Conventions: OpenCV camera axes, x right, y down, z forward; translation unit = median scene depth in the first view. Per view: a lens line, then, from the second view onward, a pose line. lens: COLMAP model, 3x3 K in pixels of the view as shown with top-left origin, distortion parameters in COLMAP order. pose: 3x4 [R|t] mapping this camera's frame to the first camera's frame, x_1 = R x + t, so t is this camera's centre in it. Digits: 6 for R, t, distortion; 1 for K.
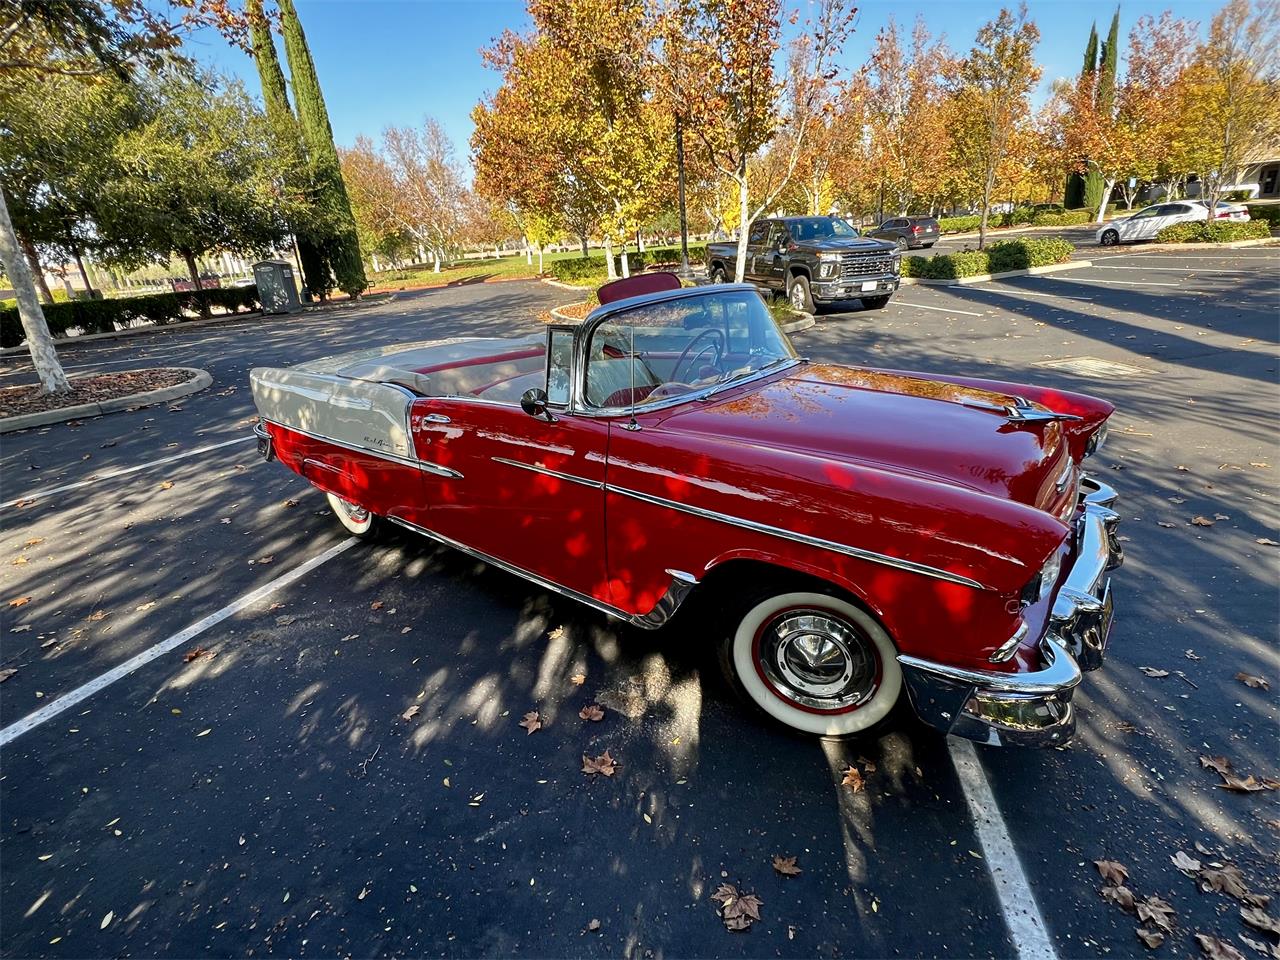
lens RADIAL K [[629.1, 0, 640.0], [0, 629.1, 480.0], [0, 0, 1]] dist [-0.002353, -0.000190]
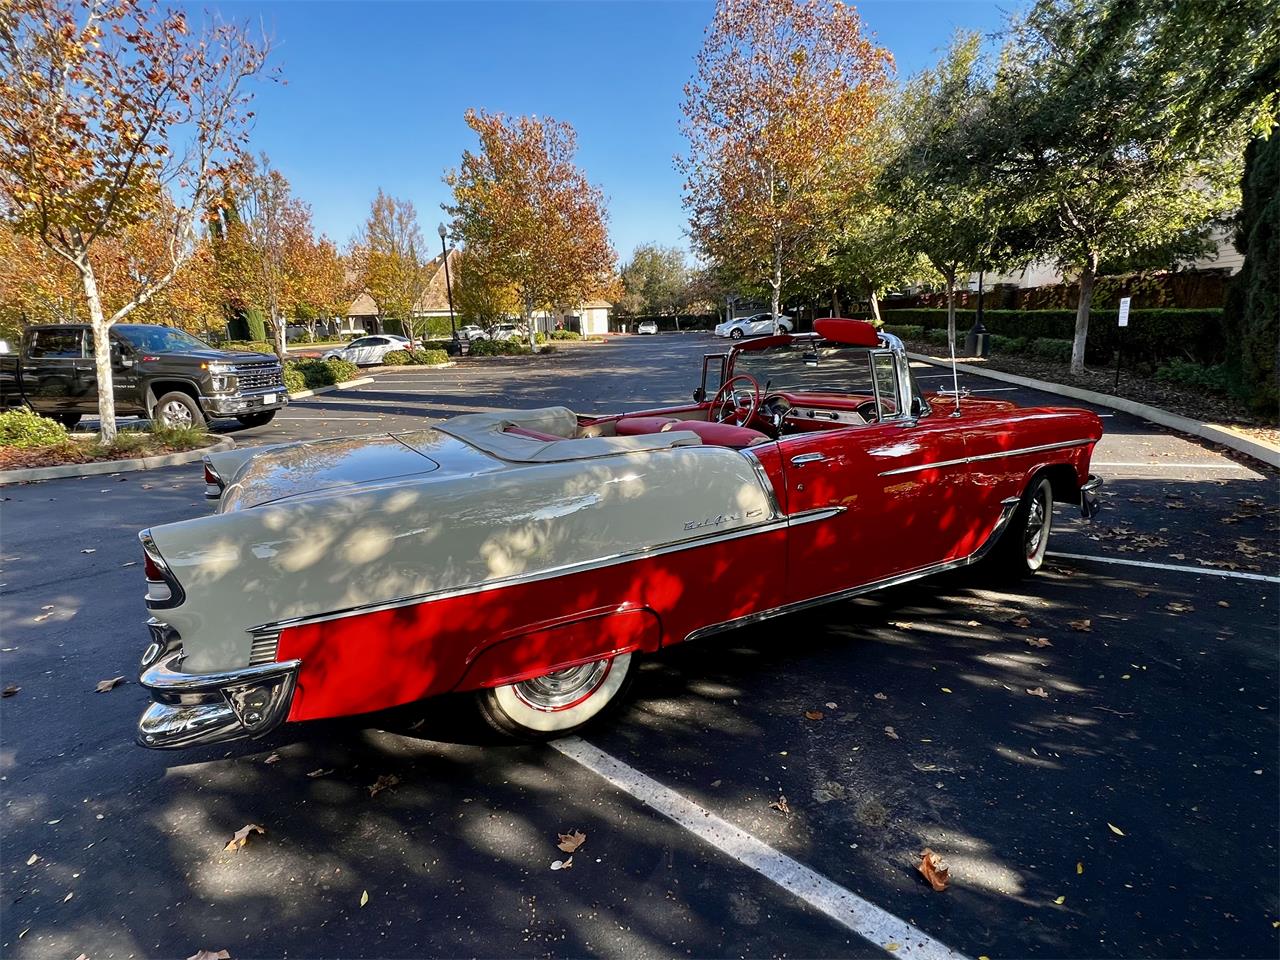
lens RADIAL K [[629.1, 0, 640.0], [0, 629.1, 480.0], [0, 0, 1]] dist [-0.002353, -0.000190]
pose [[0.385614, -0.158725, 0.908905, -0.201039], [0.333562, 0.942446, 0.023064, -0.027612], [-0.860255, 0.294282, 0.416365, 0.136574]]
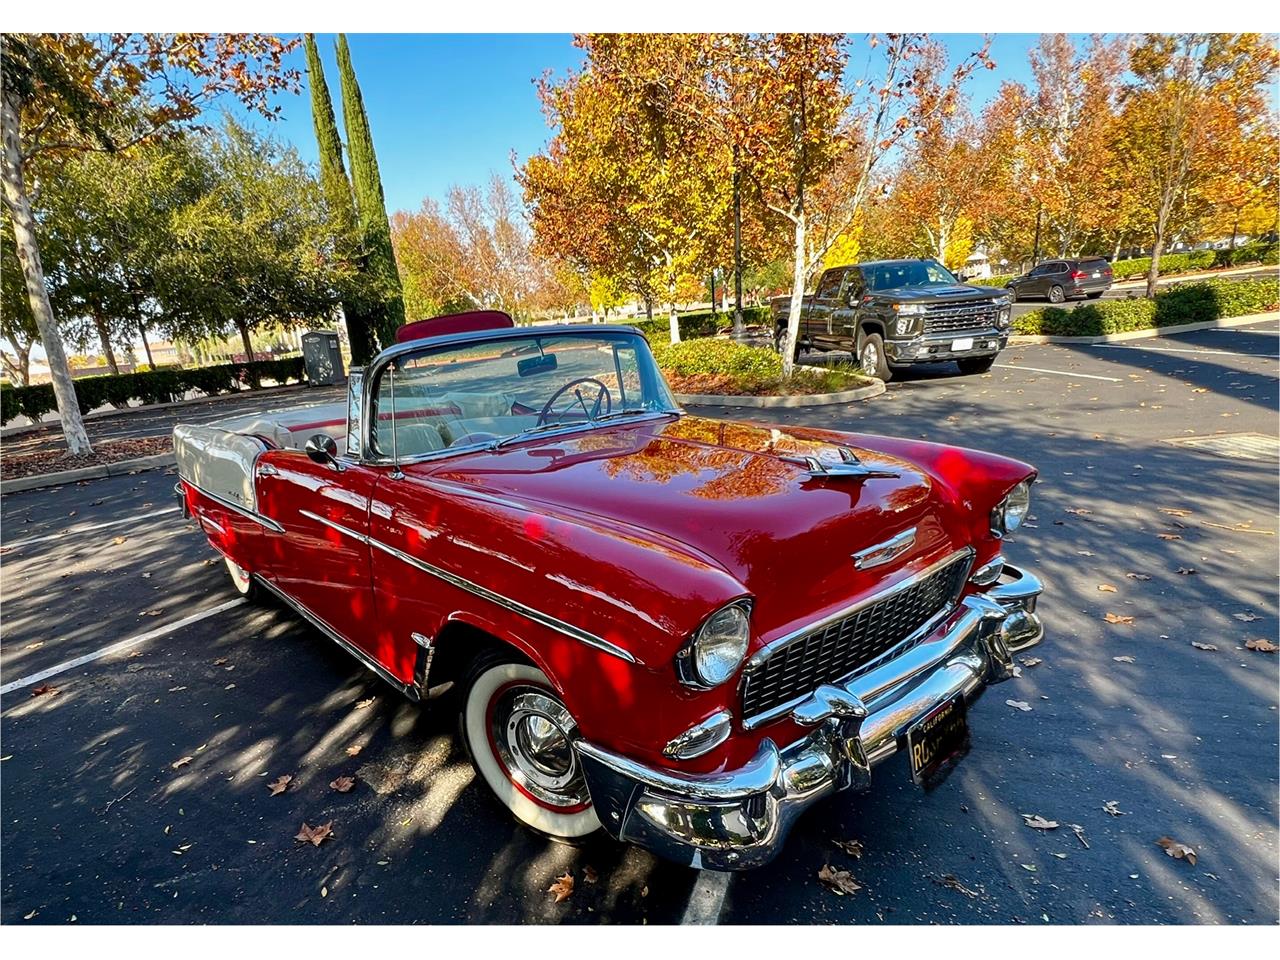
lens RADIAL K [[713.1, 0, 556.5], [0, 713.1, 578.5], [0, 0, 1]] dist [-0.004424, 0.000860]
pose [[0.973650, 0.056036, -0.221055, 0.057908], [-0.055312, 0.998424, 0.009470, 0.005349], [0.221237, 0.003007, 0.975215, 0.005875]]
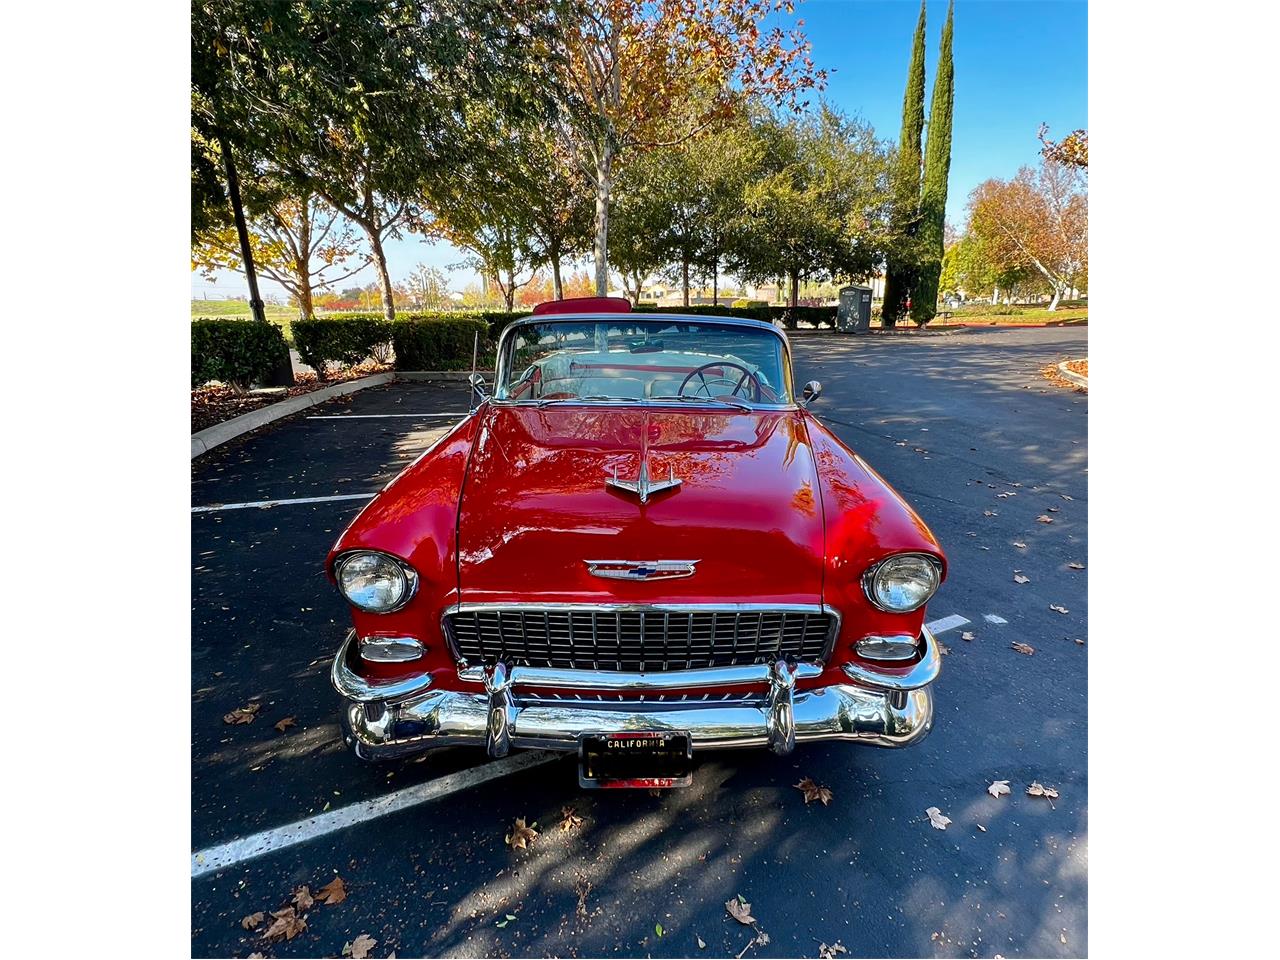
lens RADIAL K [[628.2, 0, 673.9], [0, 628.2, 500.2], [0, 0, 1]] dist [-0.001811, 0.000298]
pose [[0.649874, 0.294341, -0.700733, 0.151522], [-0.305316, 0.945407, 0.113960, -0.023742], [0.696022, 0.139886, 0.704263, 0.054205]]
